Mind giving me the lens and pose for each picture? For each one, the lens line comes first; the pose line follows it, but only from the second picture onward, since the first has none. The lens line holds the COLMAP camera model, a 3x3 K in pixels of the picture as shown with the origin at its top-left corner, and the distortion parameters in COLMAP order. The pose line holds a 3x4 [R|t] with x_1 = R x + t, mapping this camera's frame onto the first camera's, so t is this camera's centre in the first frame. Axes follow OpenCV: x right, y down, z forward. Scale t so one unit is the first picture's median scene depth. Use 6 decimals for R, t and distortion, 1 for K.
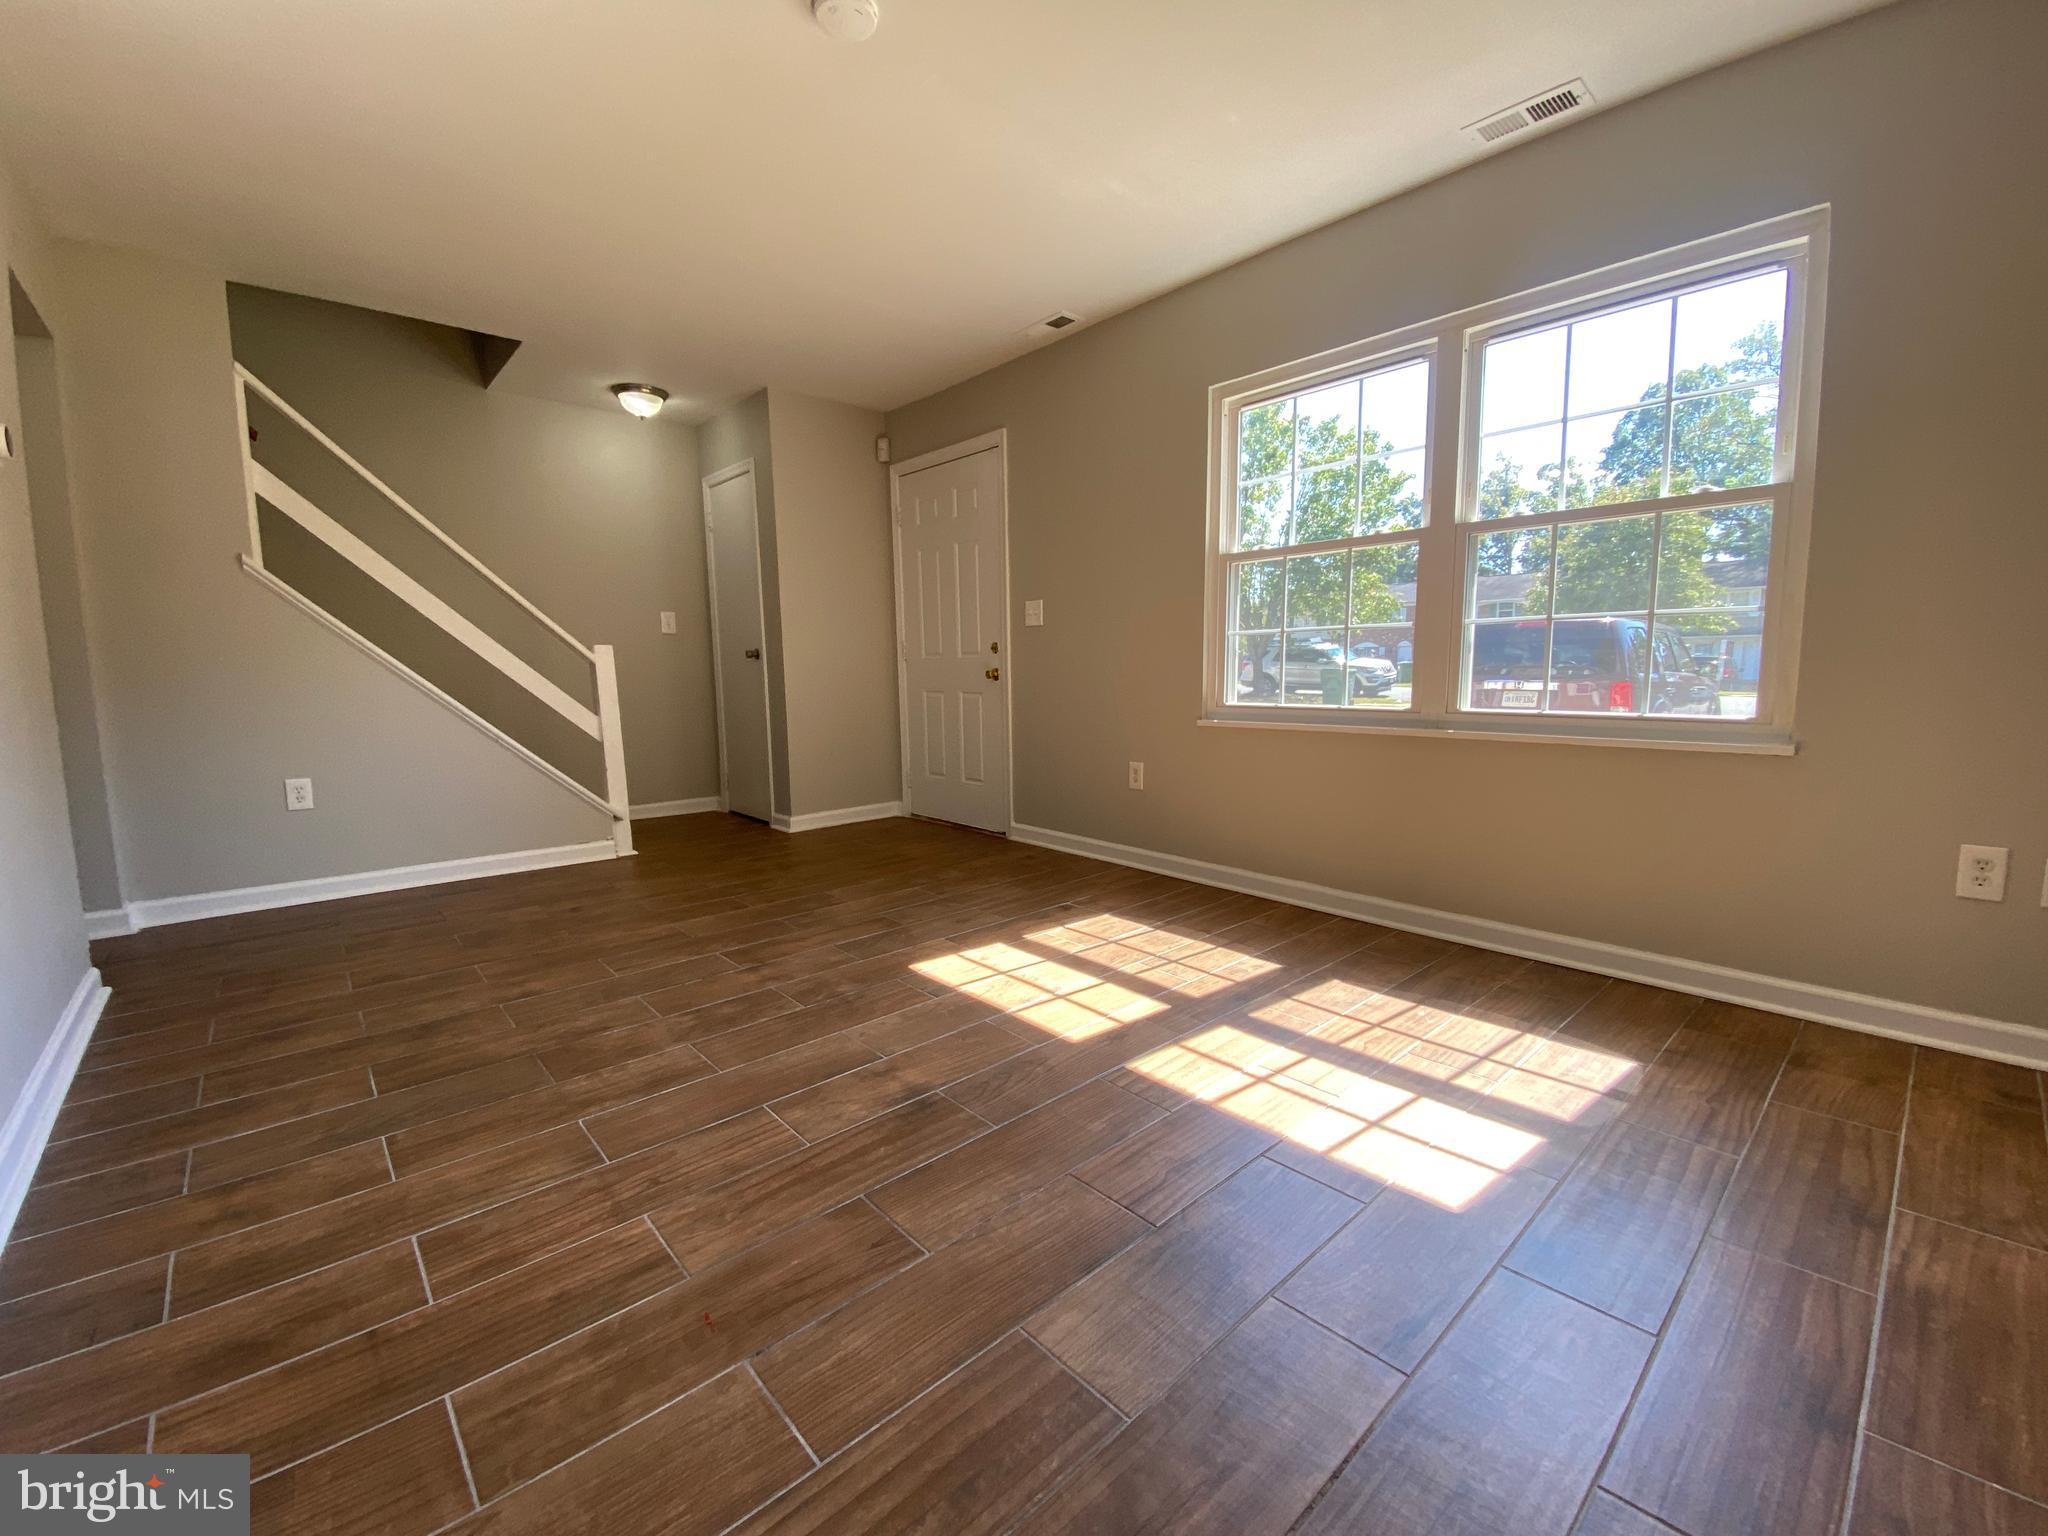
lens RADIAL K [[834.8, 0, 1024.6], [0, 834.8, 766.8], [0, 0, 1]] dist [0.024569, -0.020988]
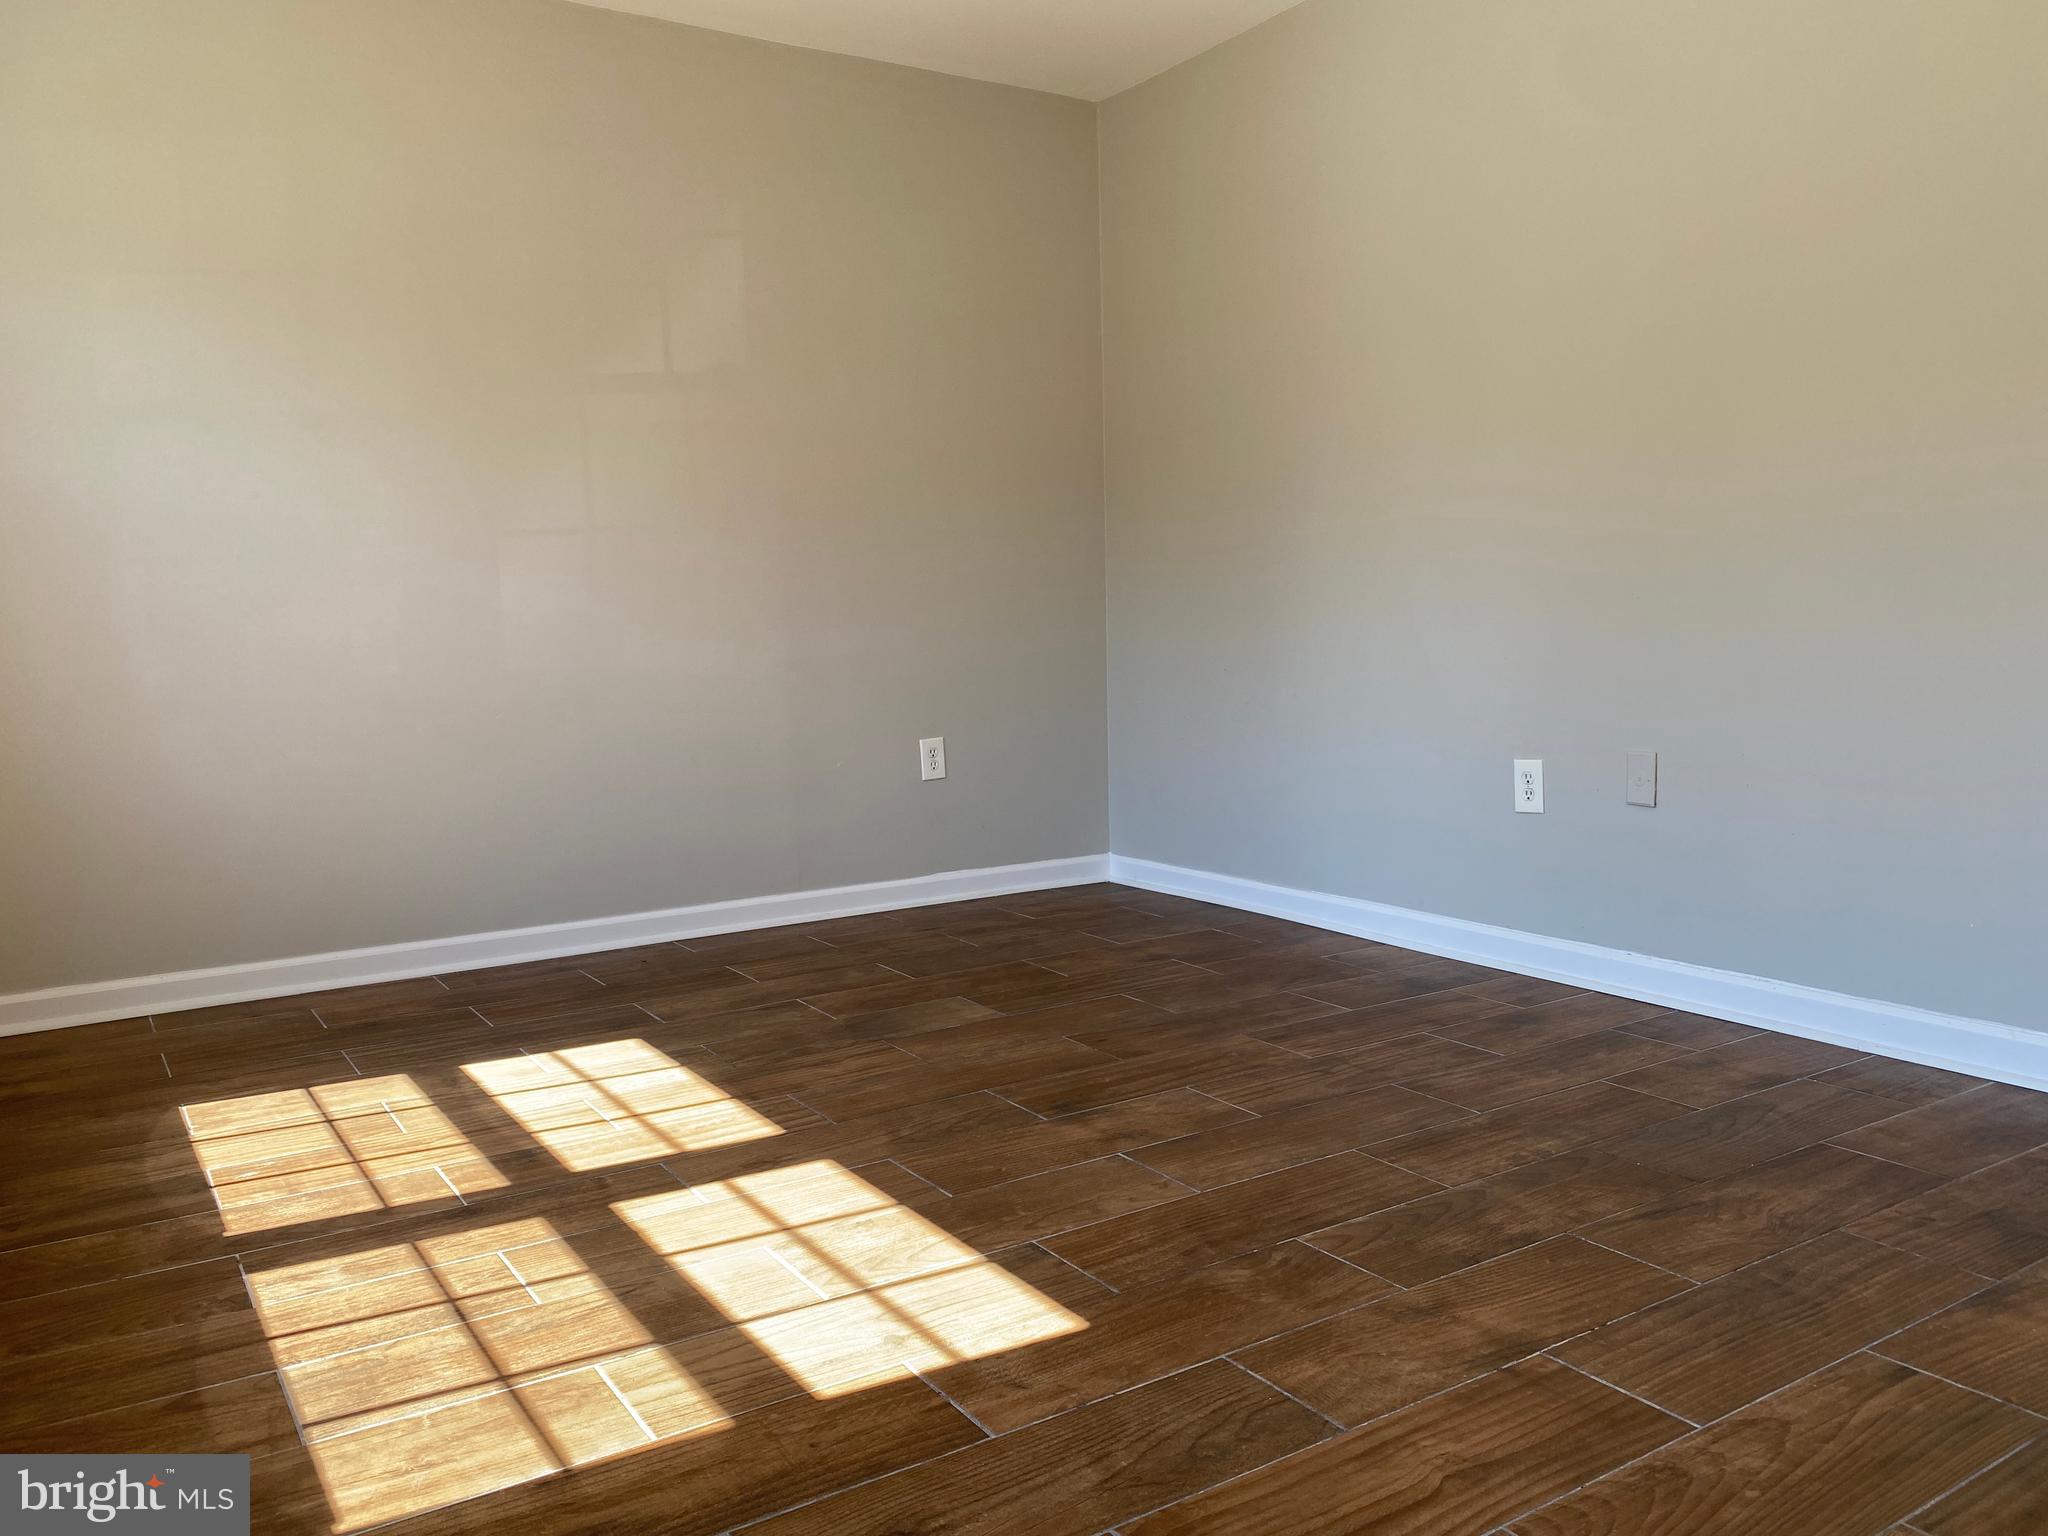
lens RADIAL K [[1570.1, 0, 1020.5], [0, 1570.1, 762.0], [0, 0, 1]] dist [0.017852, 0.006808]
pose [[-0.986632, 0.026154, 0.160850, -0.242494], [0.060397, 0.975431, 0.211865, -0.185423], [-0.151357, 0.218747, -0.963971, 1.746091]]
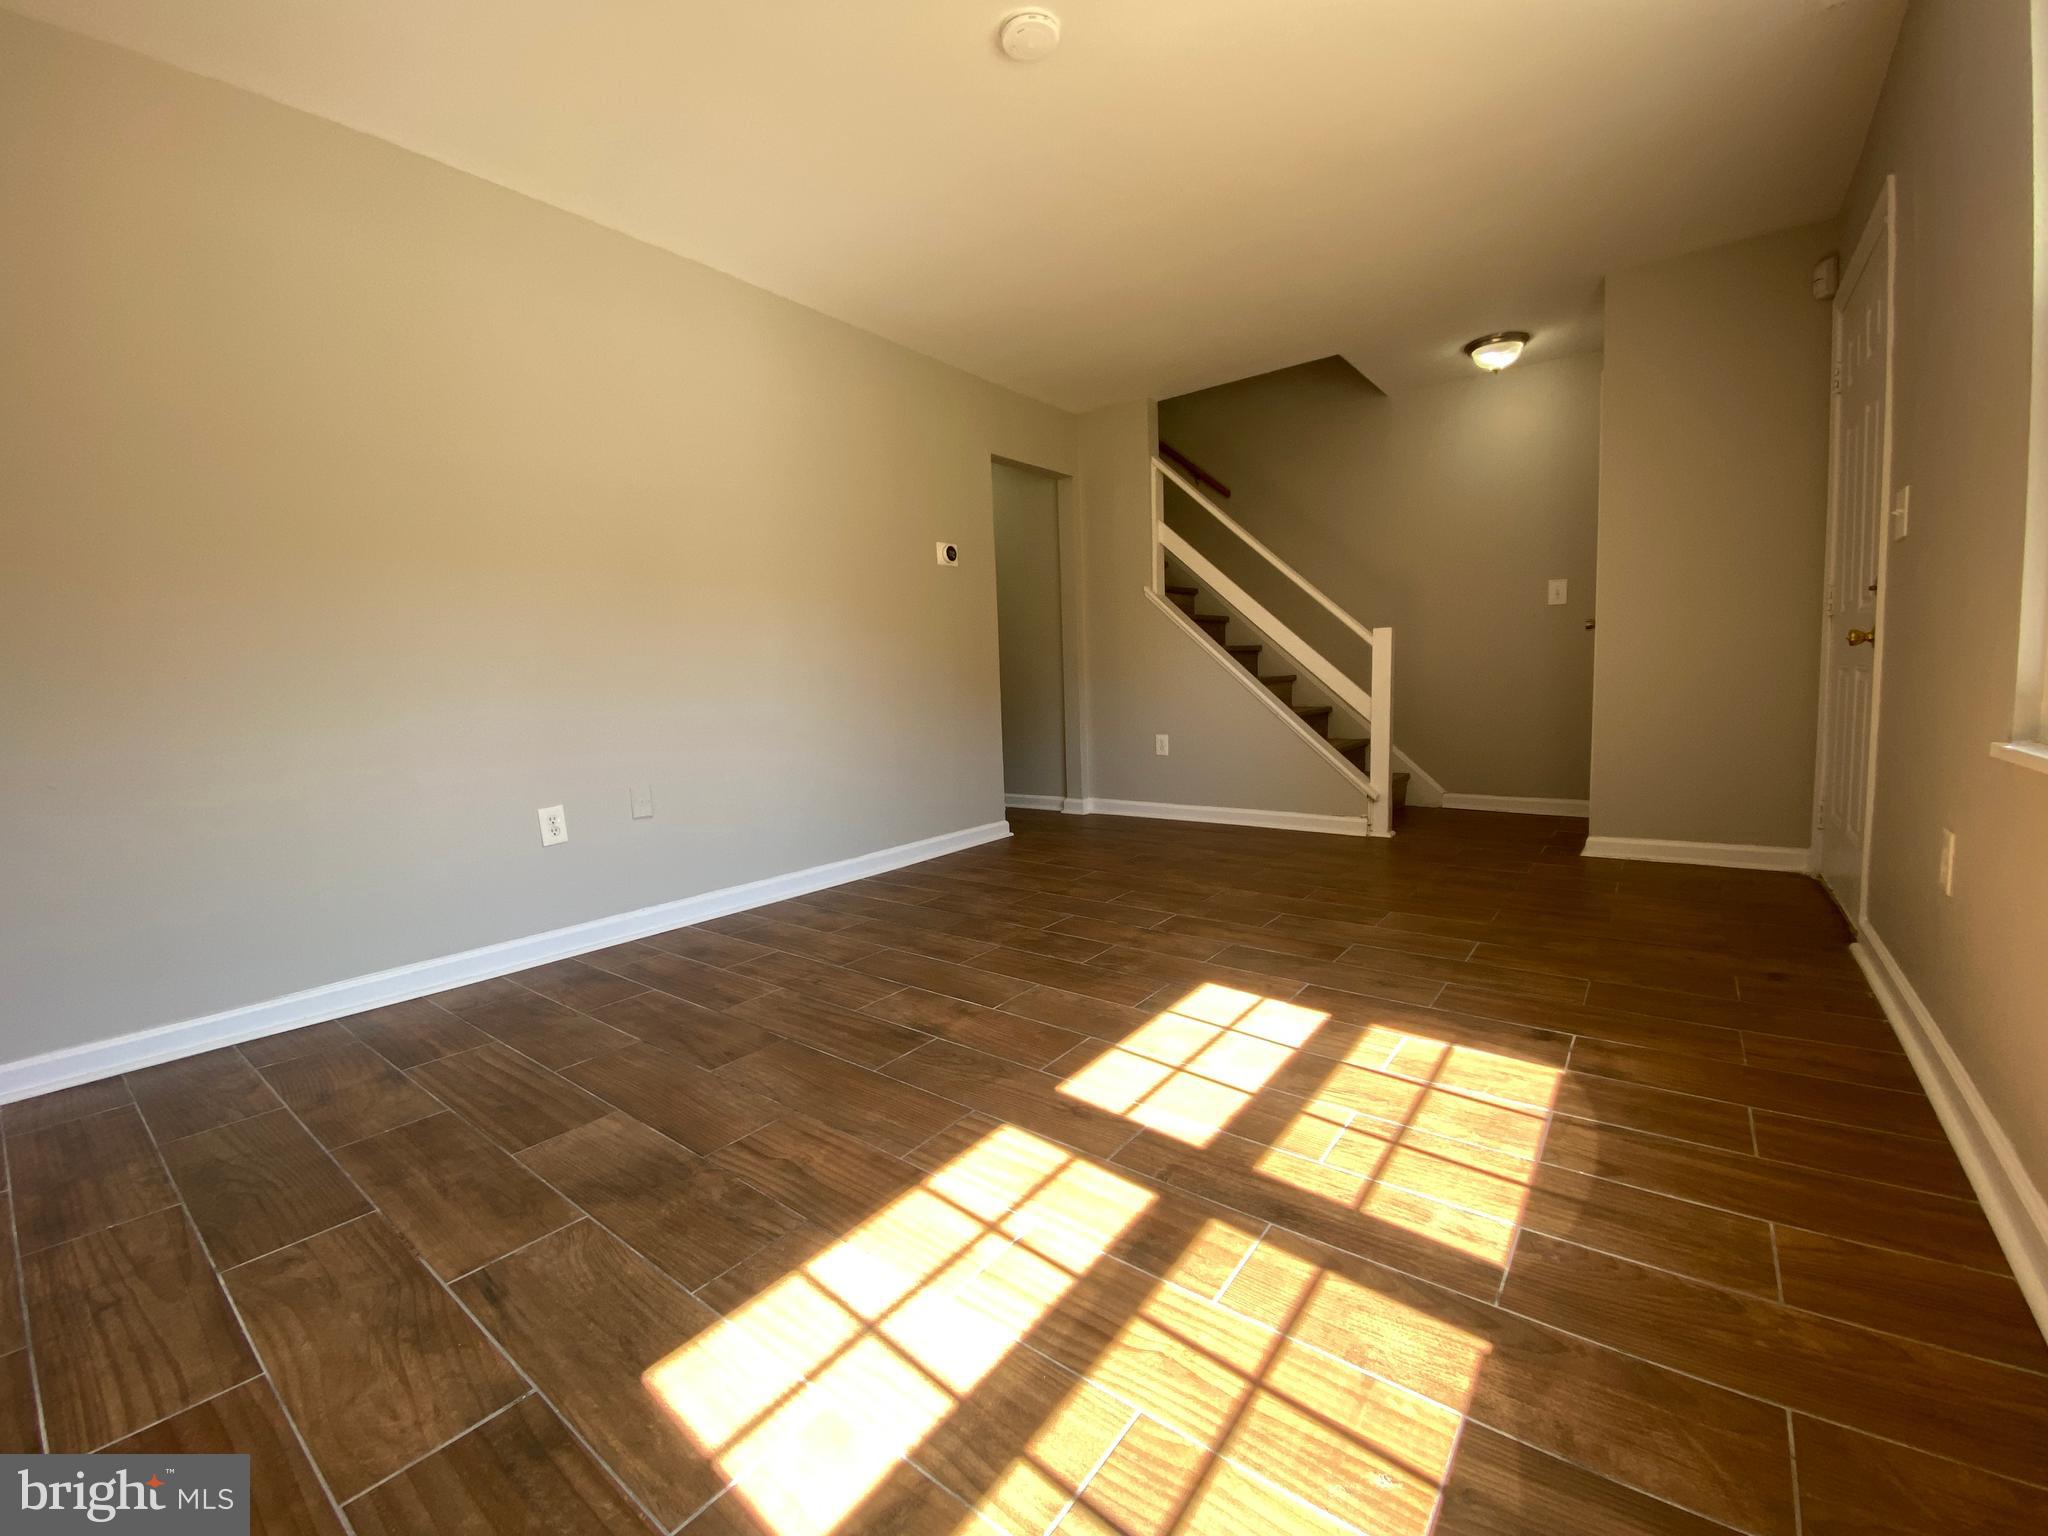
lens RADIAL K [[834.8, 0, 1024.6], [0, 834.8, 766.8], [0, 0, 1]] dist [0.024569, -0.020988]
pose [[0.183904, 0.111741, -0.976572, 0.710791], [-0.088007, 0.991399, 0.096864, -0.062850], [0.978996, 0.068131, 0.192157, 0.655003]]
